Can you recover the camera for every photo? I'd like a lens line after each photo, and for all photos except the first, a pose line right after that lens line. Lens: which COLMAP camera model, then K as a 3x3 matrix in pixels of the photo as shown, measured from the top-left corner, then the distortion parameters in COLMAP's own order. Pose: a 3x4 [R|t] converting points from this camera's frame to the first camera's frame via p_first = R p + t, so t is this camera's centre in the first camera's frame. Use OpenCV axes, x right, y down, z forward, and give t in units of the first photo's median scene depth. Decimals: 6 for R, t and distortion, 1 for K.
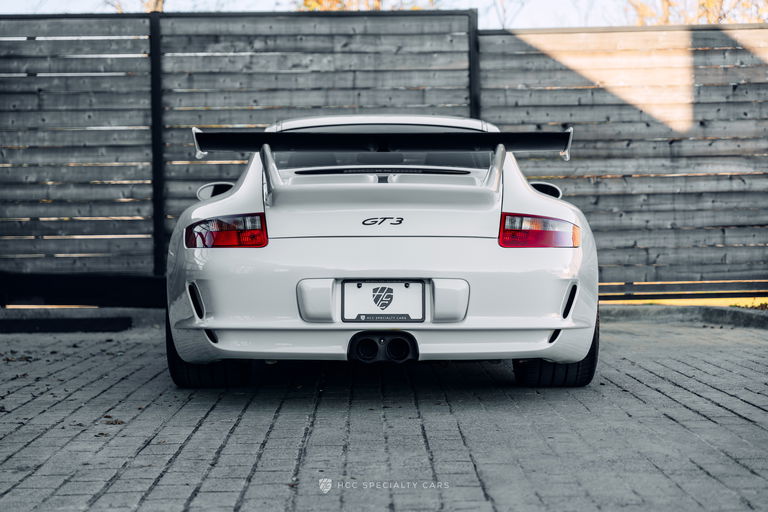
lens RADIAL K [[1490.4, 0, 379.4], [0, 1490.4, 251.6], [0, 0, 1]] dist [0.074531, 0.000000]
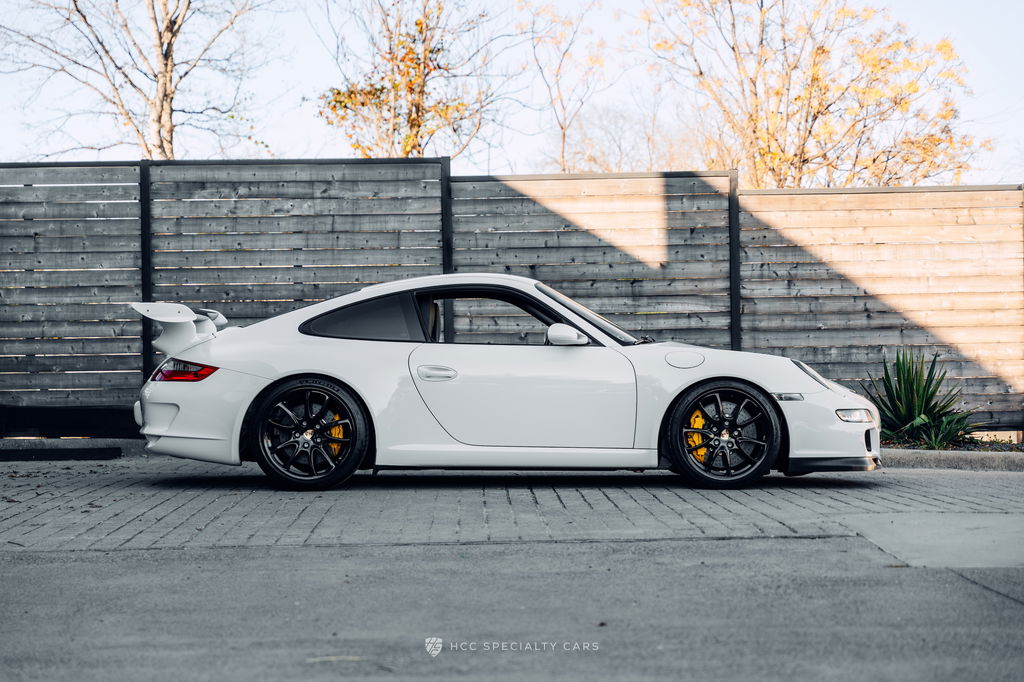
lens RADIAL K [[1987.2, 0, 485.8], [0, 1987.2, 348.3], [0, 0, 1]] dist [0.074531, 0.000000]
pose [[0.999985, -0.000688, 0.005451, 0.083832], [0.000805, 0.999769, -0.021461, 0.003807], [-0.005435, 0.021465, 0.999755, -0.411718]]
